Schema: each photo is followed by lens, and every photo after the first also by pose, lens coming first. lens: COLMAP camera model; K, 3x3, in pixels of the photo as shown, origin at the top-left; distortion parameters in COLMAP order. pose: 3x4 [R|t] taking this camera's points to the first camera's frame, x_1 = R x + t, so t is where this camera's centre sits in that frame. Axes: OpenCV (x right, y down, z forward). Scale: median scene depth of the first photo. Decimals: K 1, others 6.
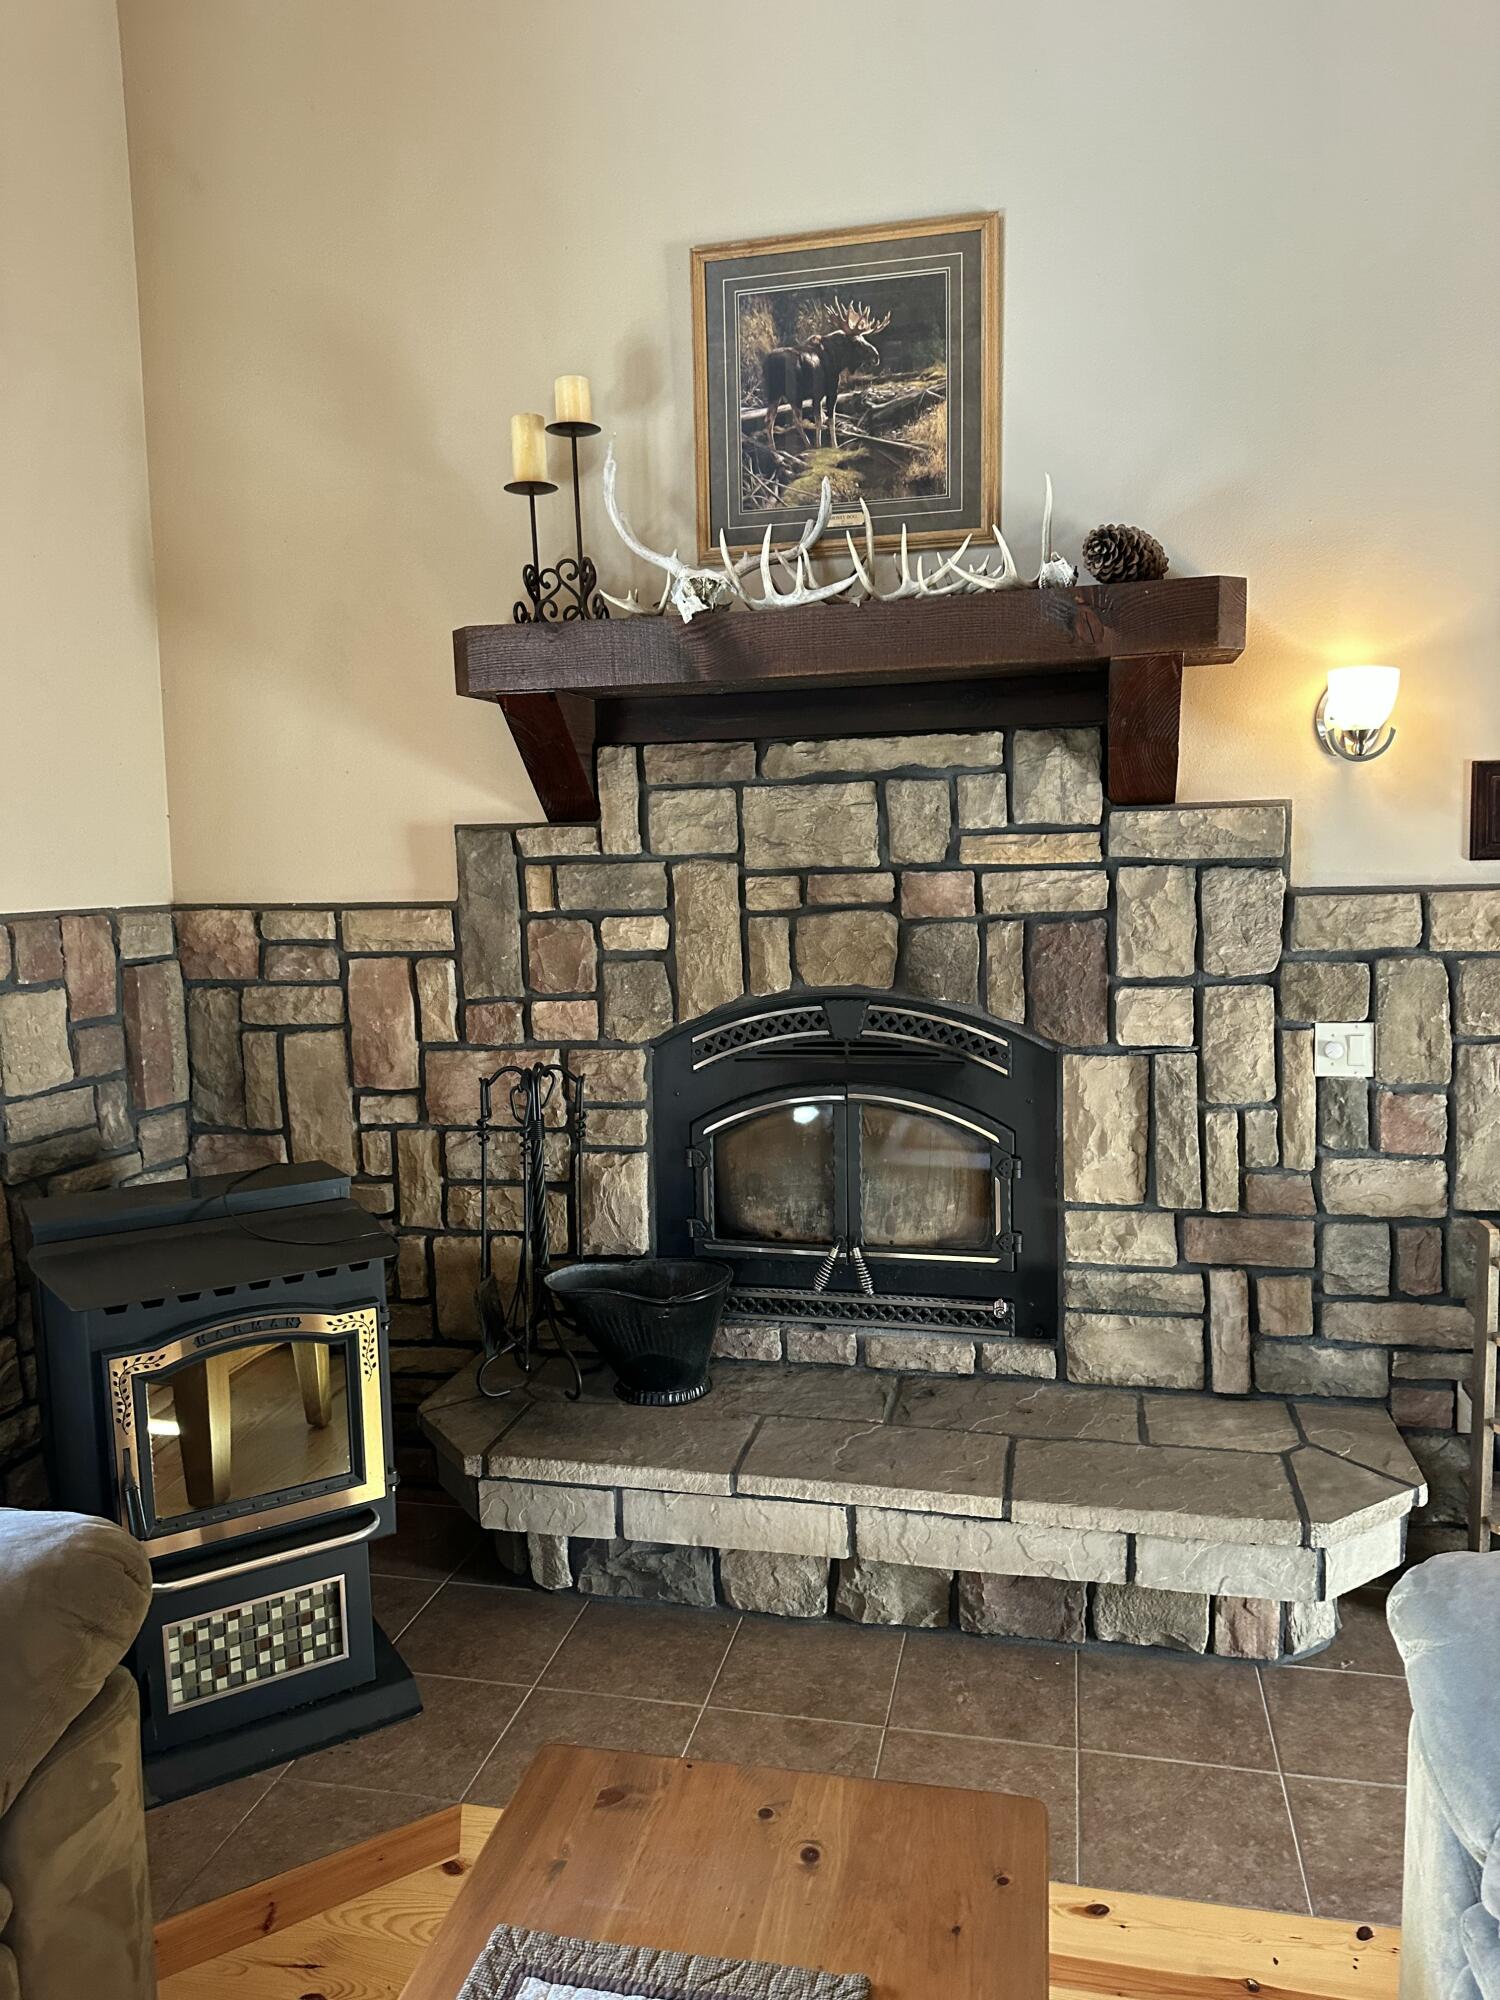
lens RADIAL K [[1392.0, 0, 752.3], [0, 1392.0, 1011.3], [0, 0, 1]] dist [0.072788, -0.007386]
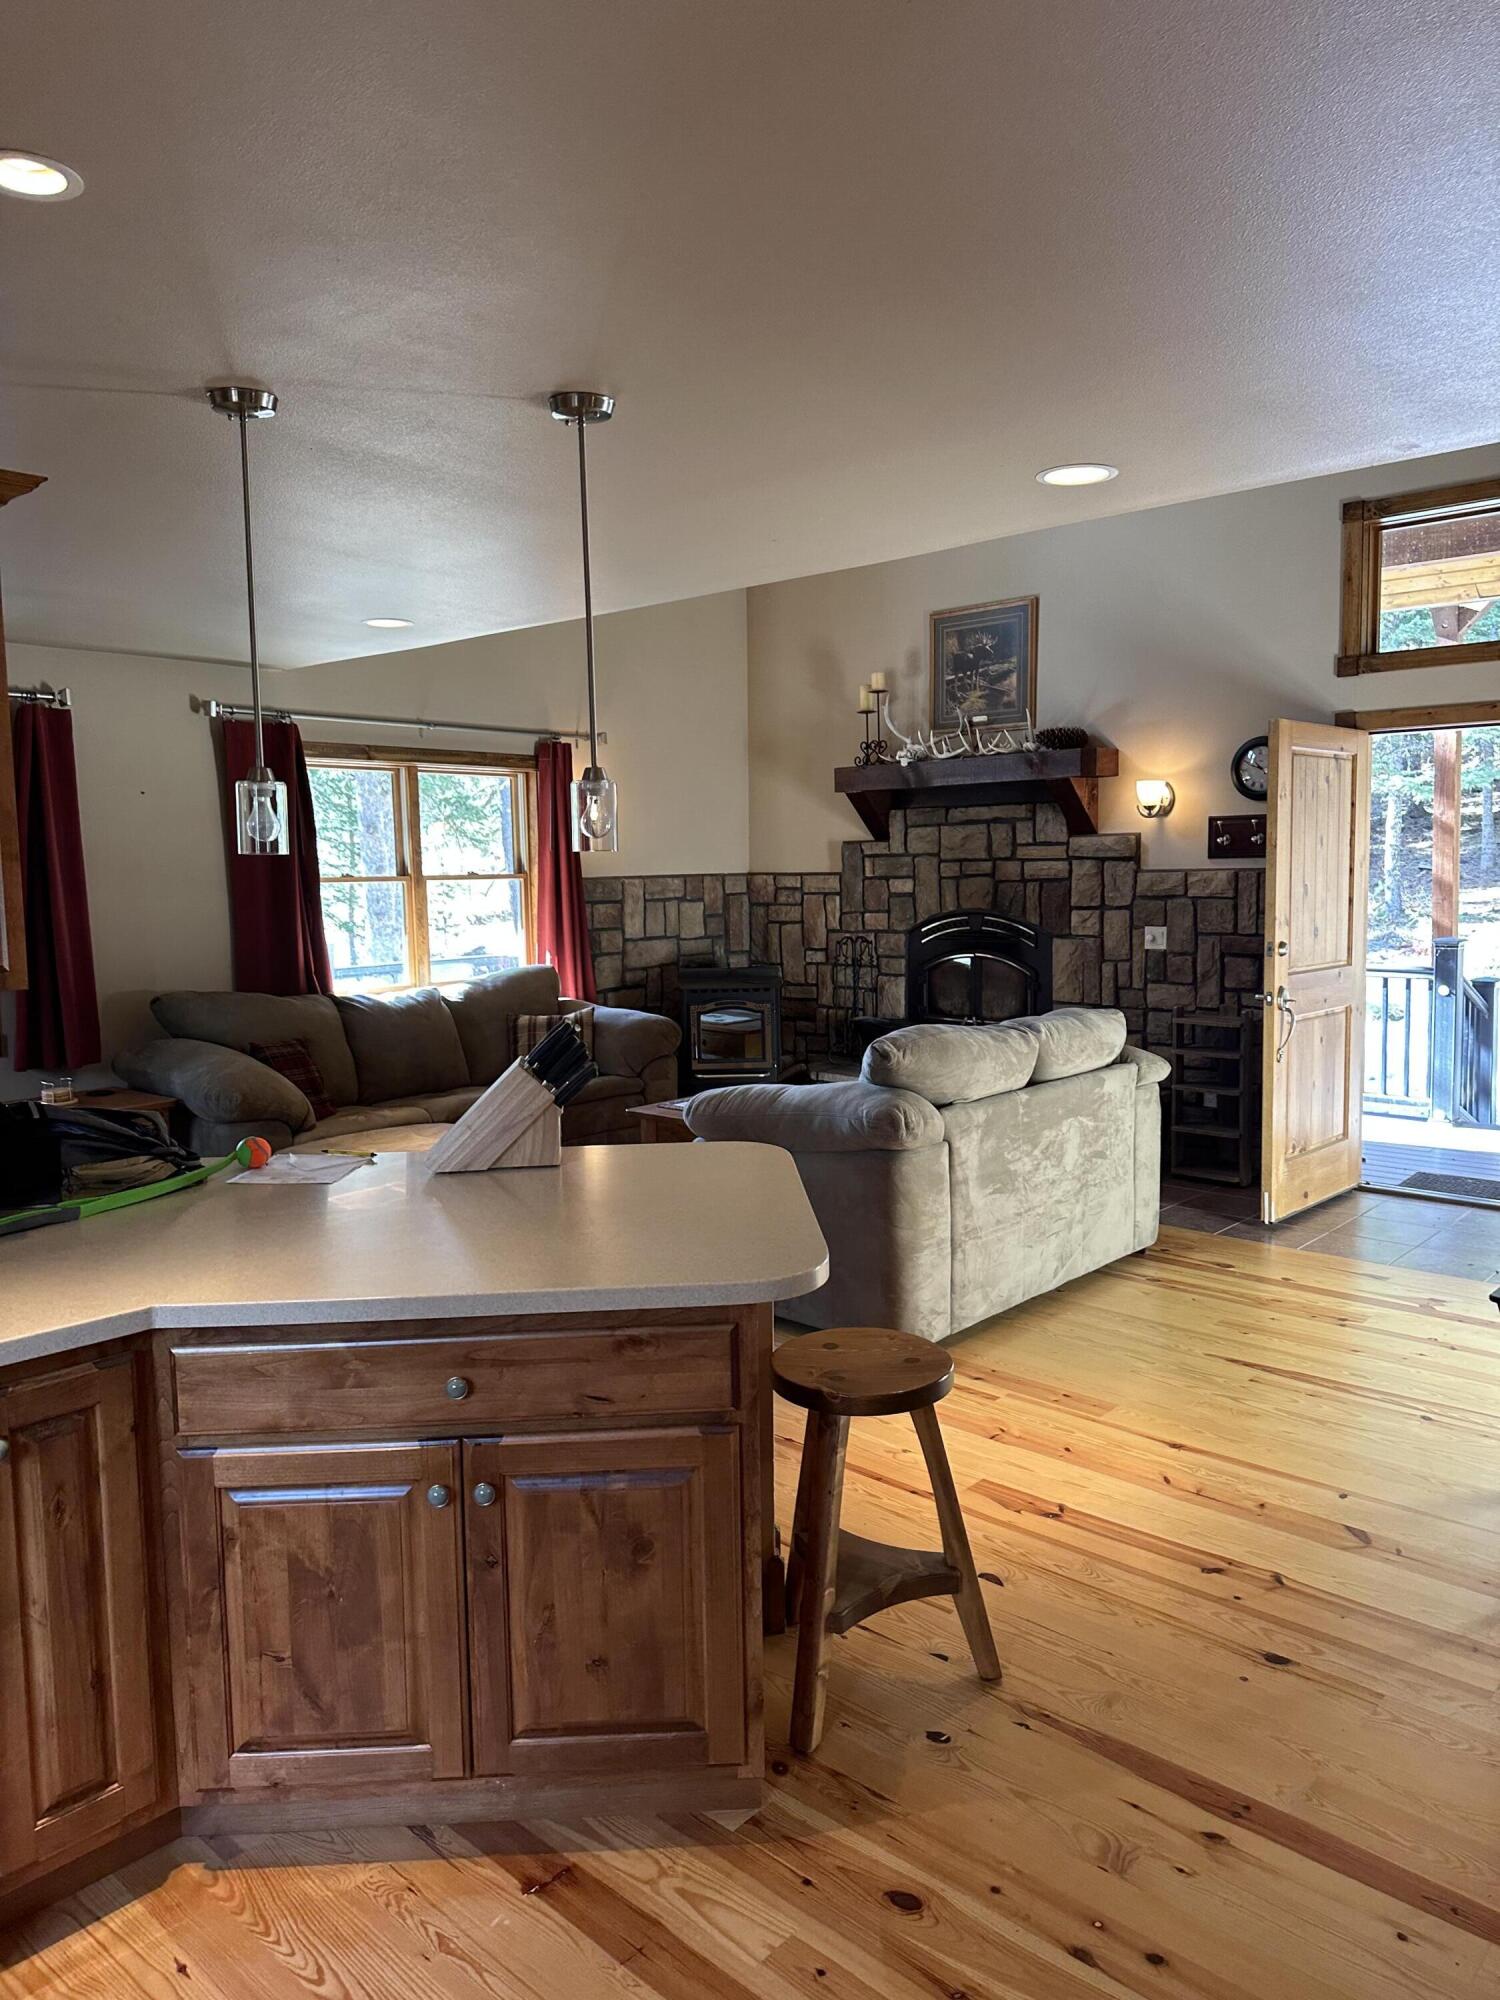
lens RADIAL K [[1392.0, 0, 749.1], [0, 1392.0, 996.2], [0, 0, 1]] dist [0.072788, -0.007386]
pose [[0.864425, 0.056394, -0.499588, 0.944669], [-0.058352, 0.998227, 0.011715, 0.128667], [0.499363, 0.019025, 0.866184, -1.287294]]
